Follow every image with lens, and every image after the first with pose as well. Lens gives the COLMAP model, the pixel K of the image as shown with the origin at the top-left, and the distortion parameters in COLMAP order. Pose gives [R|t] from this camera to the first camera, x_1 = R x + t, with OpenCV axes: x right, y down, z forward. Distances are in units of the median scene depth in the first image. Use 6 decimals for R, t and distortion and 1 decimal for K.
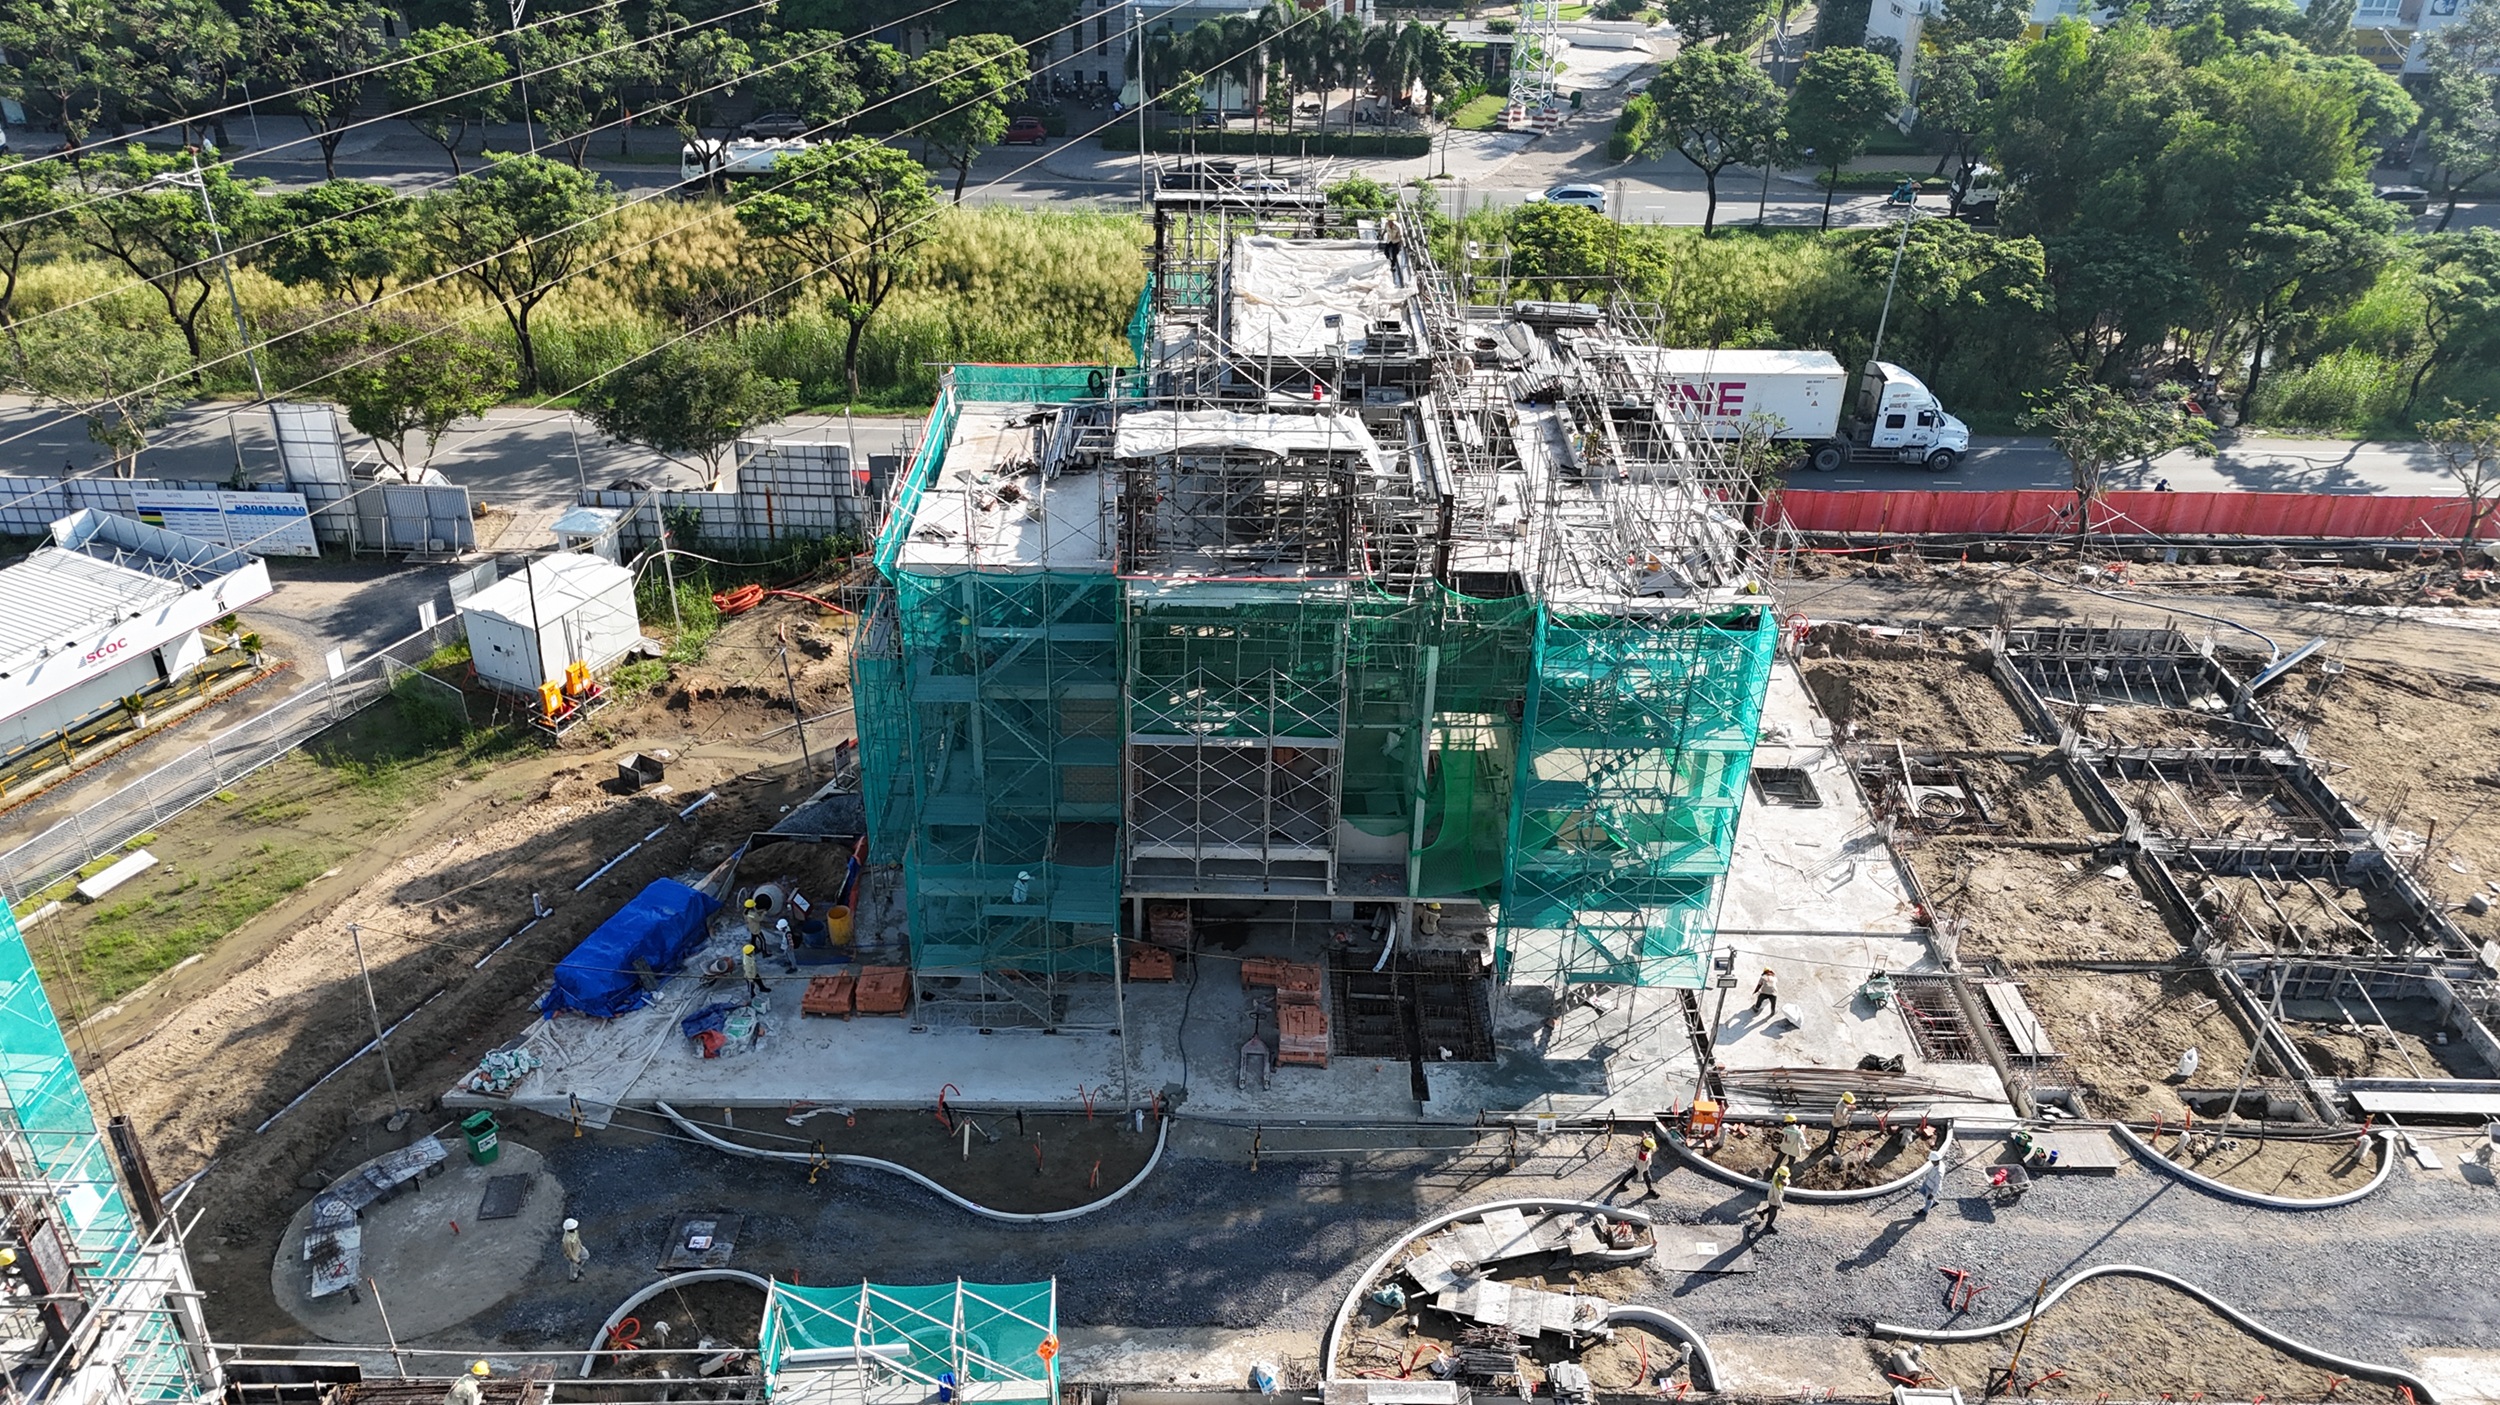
lens RADIAL K [[1847.7, 0, 1248.9], [0, 1847.7, 696.6], [0, 0, 1]] dist [0.057405, -0.042623]
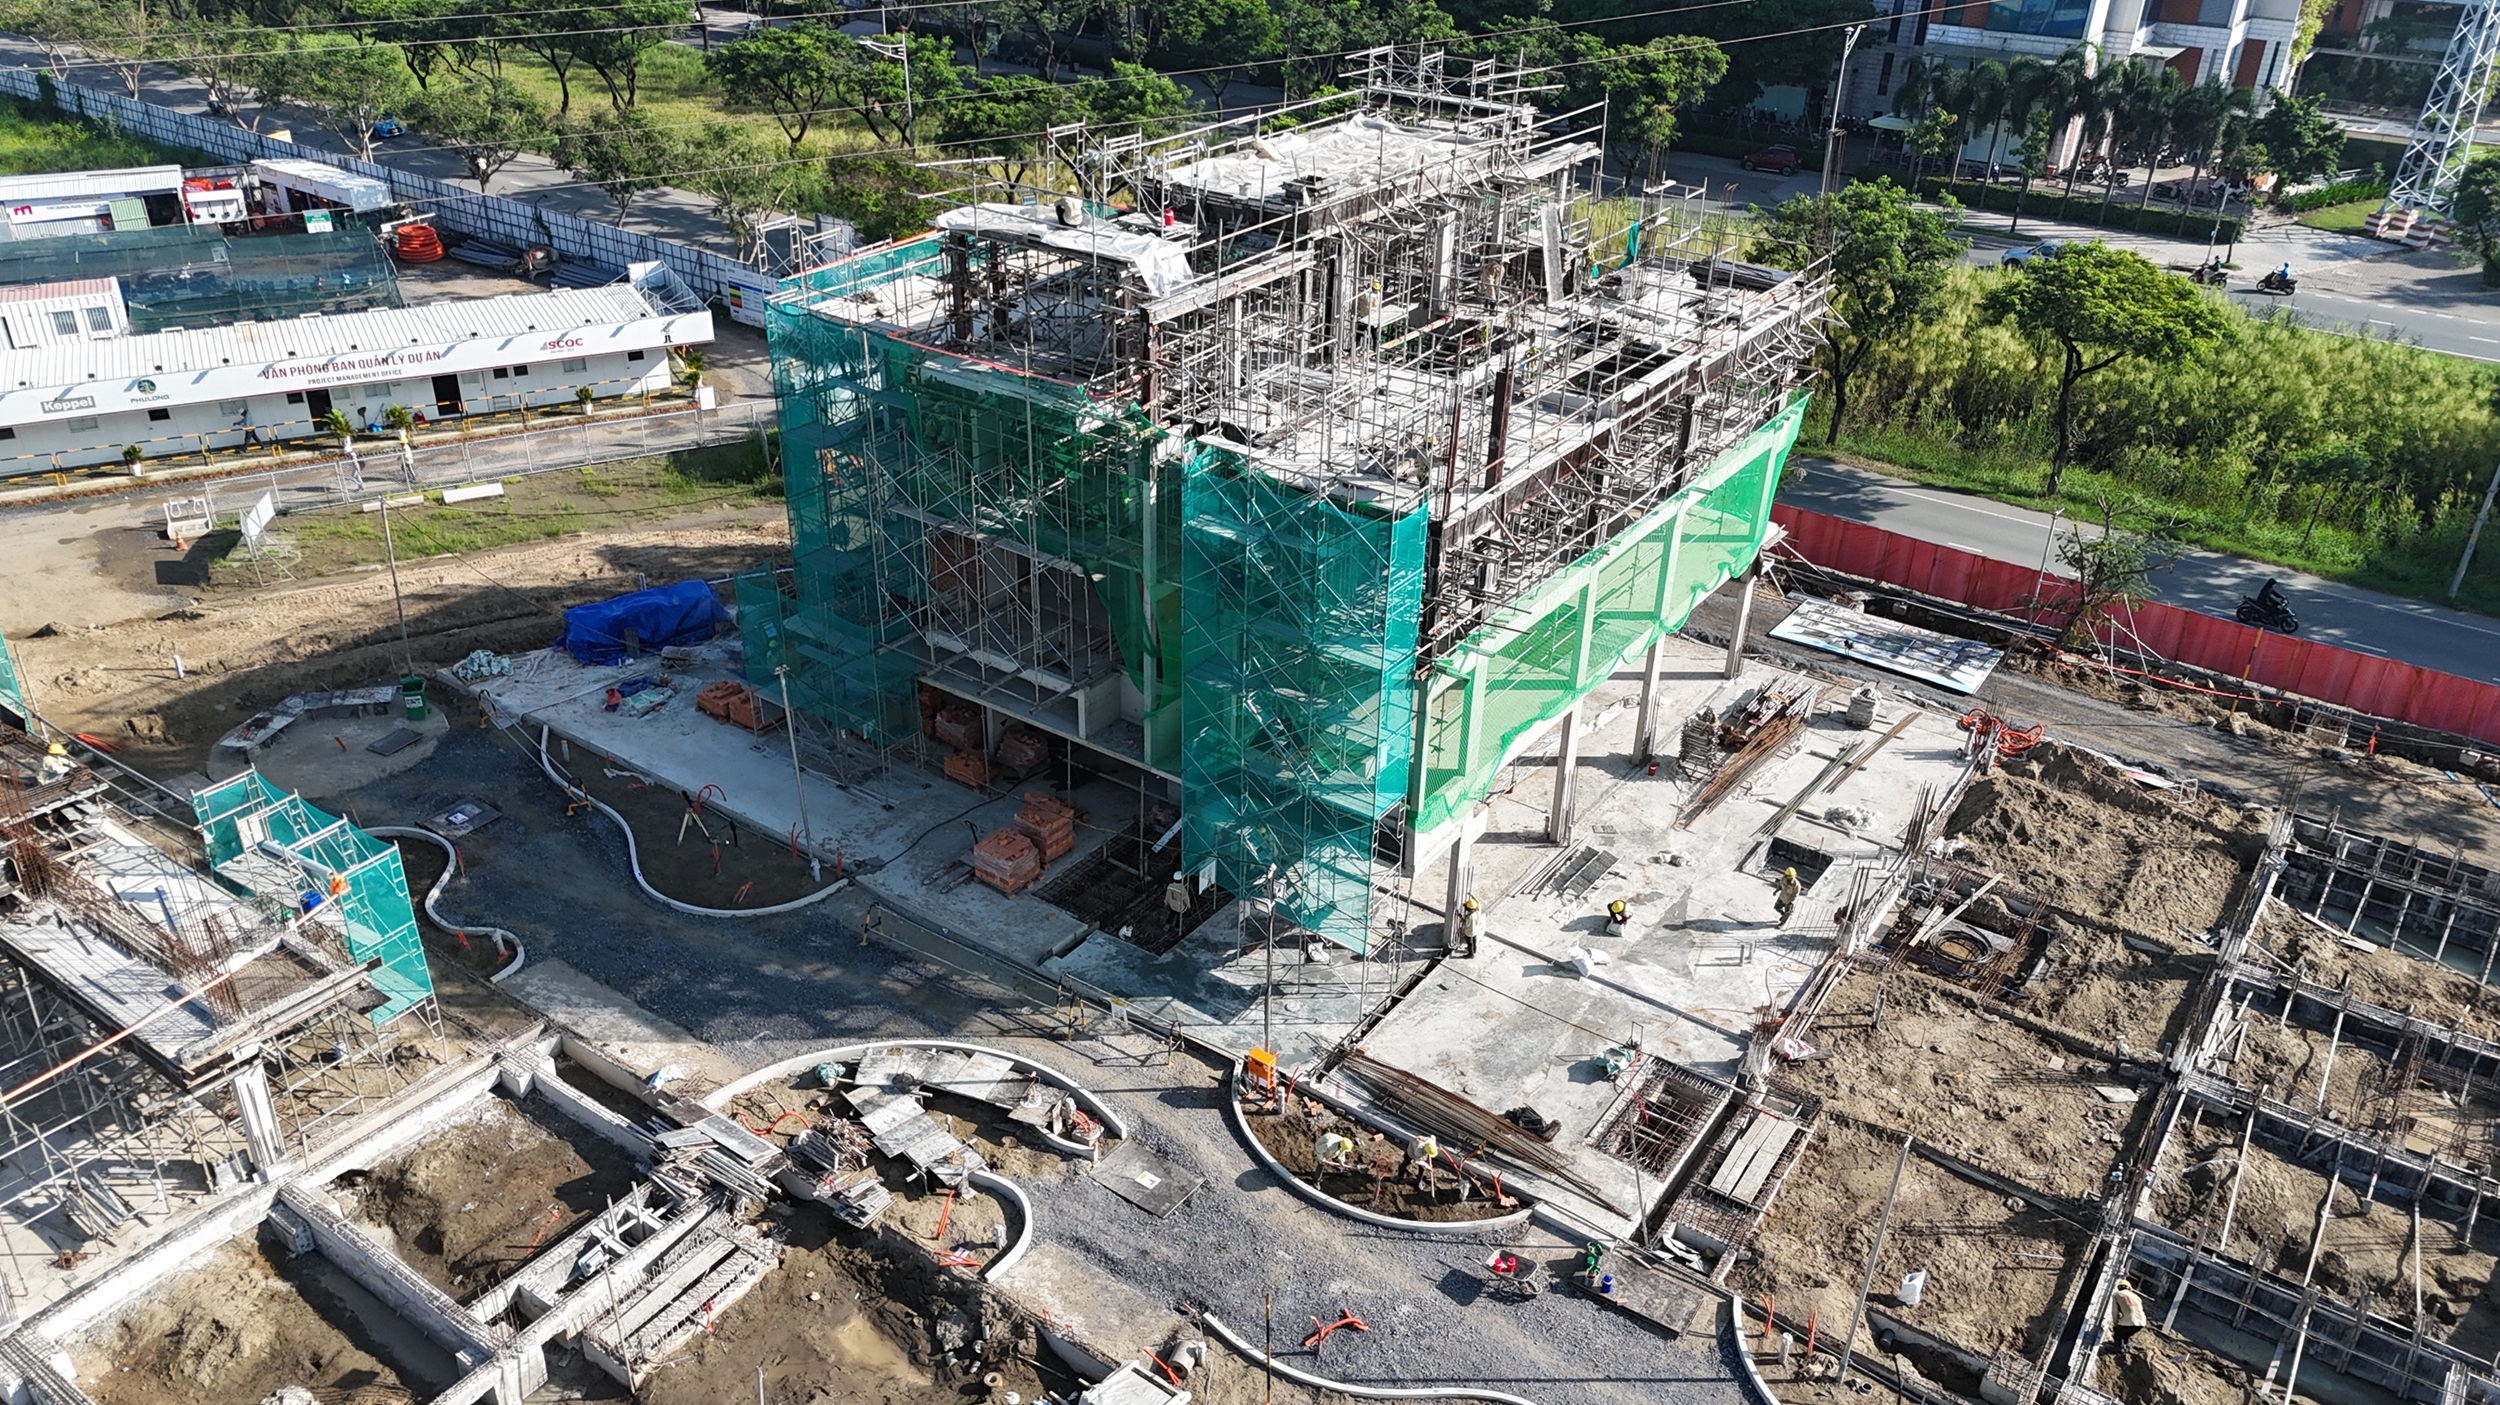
lens RADIAL K [[1847.7, 0, 1234.1], [0, 1847.7, 703.6], [0, 0, 1]] dist [0.057405, -0.042623]
pose [[0.810578, 0.277370, -0.515781, 0.604089], [-0.302887, 0.952341, 0.036135, 0.031116], [0.501222, 0.126933, 0.855958, 0.207934]]
